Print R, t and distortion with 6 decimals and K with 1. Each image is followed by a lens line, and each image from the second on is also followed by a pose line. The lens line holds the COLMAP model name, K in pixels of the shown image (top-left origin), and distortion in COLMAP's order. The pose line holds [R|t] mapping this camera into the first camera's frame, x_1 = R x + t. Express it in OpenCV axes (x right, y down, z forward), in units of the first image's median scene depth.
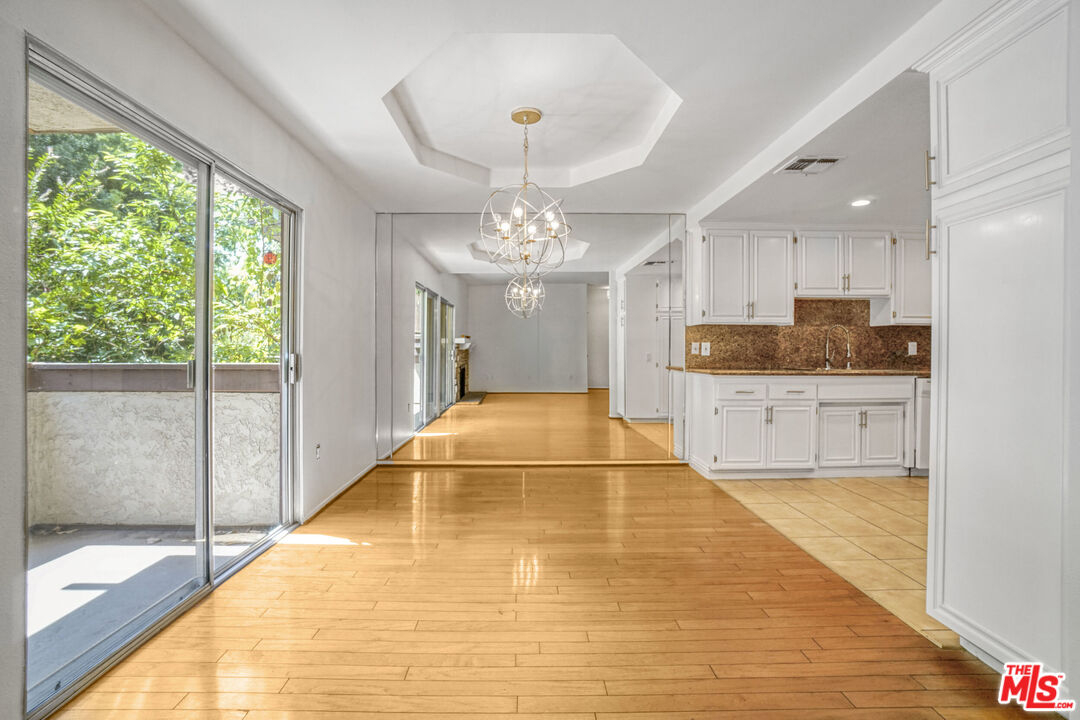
lens RADIAL K [[493.0, 0, 541.1], [0, 493.0, 352.3], [0, 0, 1]] dist [-0.037062, 0.000895]
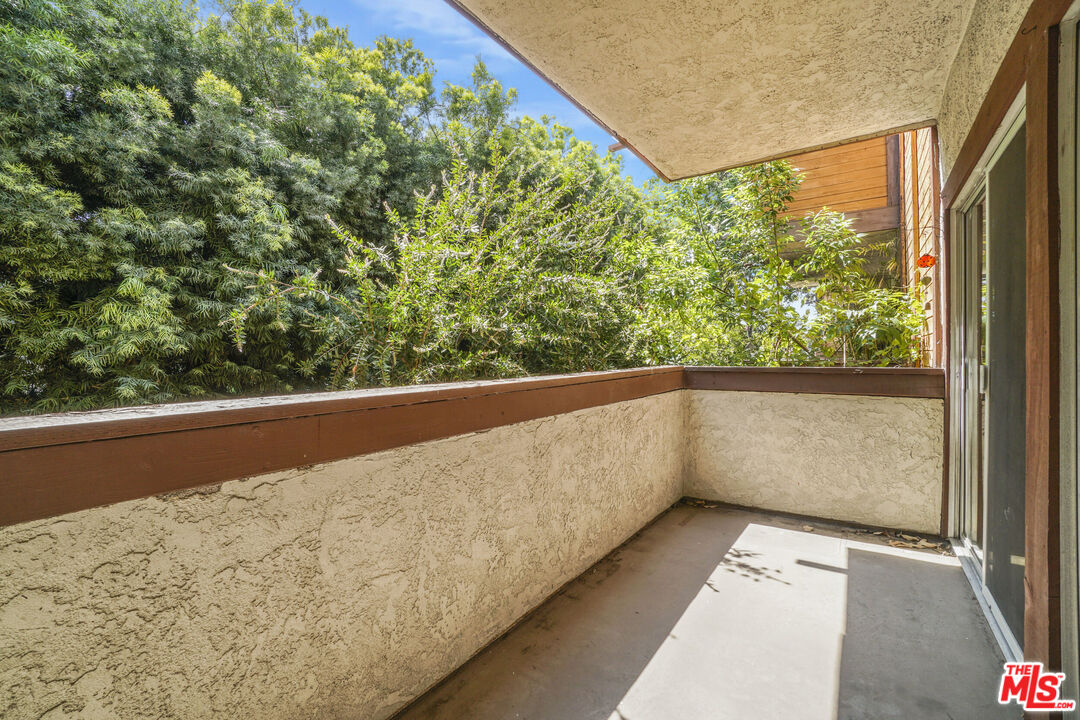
lens RADIAL K [[473.2, 0, 545.2], [0, 473.2, 358.2], [0, 0, 1]] dist [-0.031910, 0.002276]
pose [[0.802928, -0.002836, -0.596070, -0.482141], [0.004285, 0.999990, 0.001015, -0.000554], [0.596061, -0.003369, 0.802932, -0.160426]]
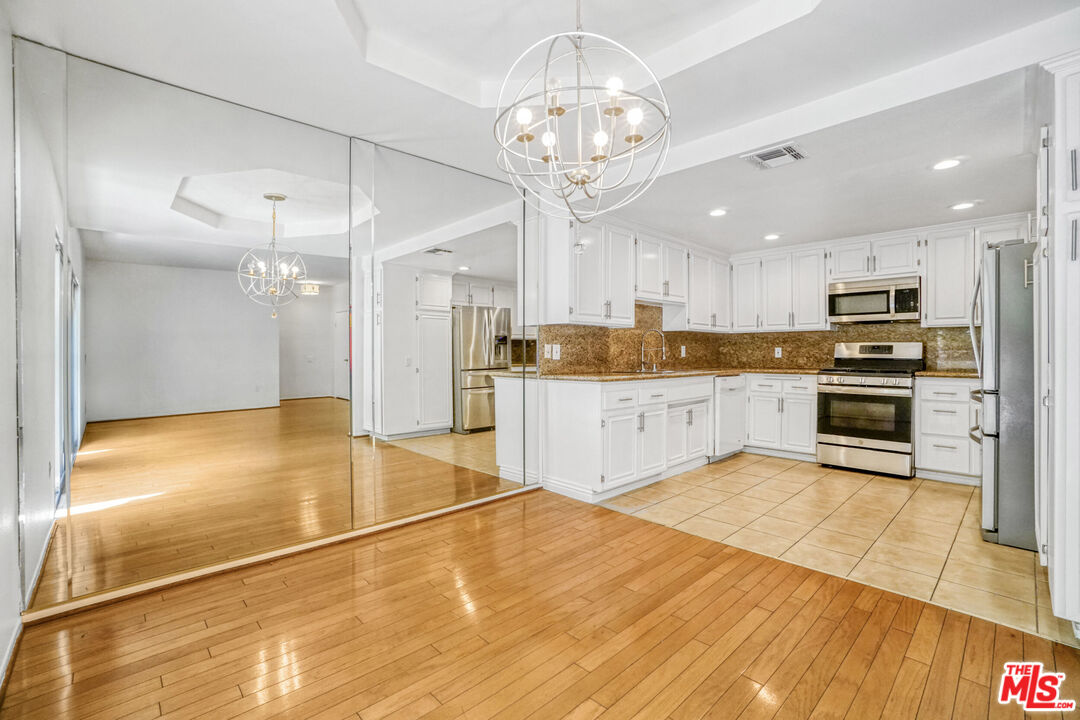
lens RADIAL K [[473.2, 0, 532.1], [0, 473.2, 355.9], [0, 0, 1]] dist [-0.031910, 0.002276]
pose [[0.758569, -0.008727, 0.651534, -0.276638], [0.008545, 0.999958, 0.003446, -0.003911], [-0.651537, 0.002953, 0.758611, 0.432659]]
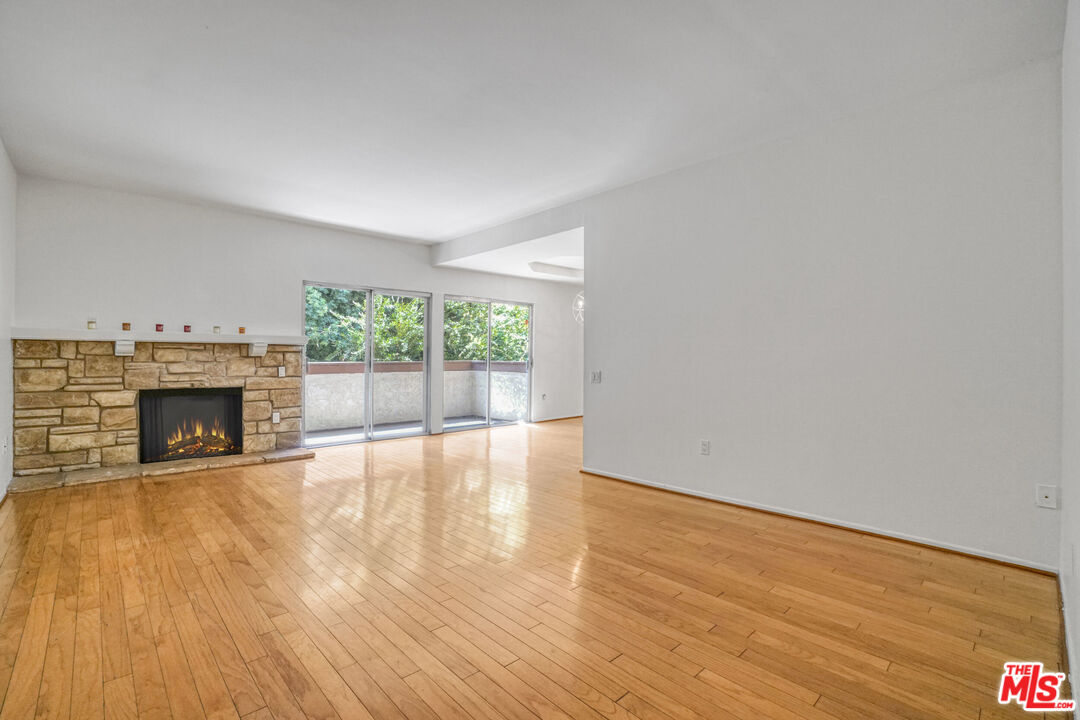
lens RADIAL K [[473.2, 0, 532.5], [0, 473.2, 358.6], [0, 0, 1]] dist [-0.031910, 0.002276]
pose [[0.661865, 0.005760, -0.749601, 1.094075], [-0.007428, 0.999972, 0.001126, 0.002889], [0.749586, 0.004823, 0.661889, -0.534555]]
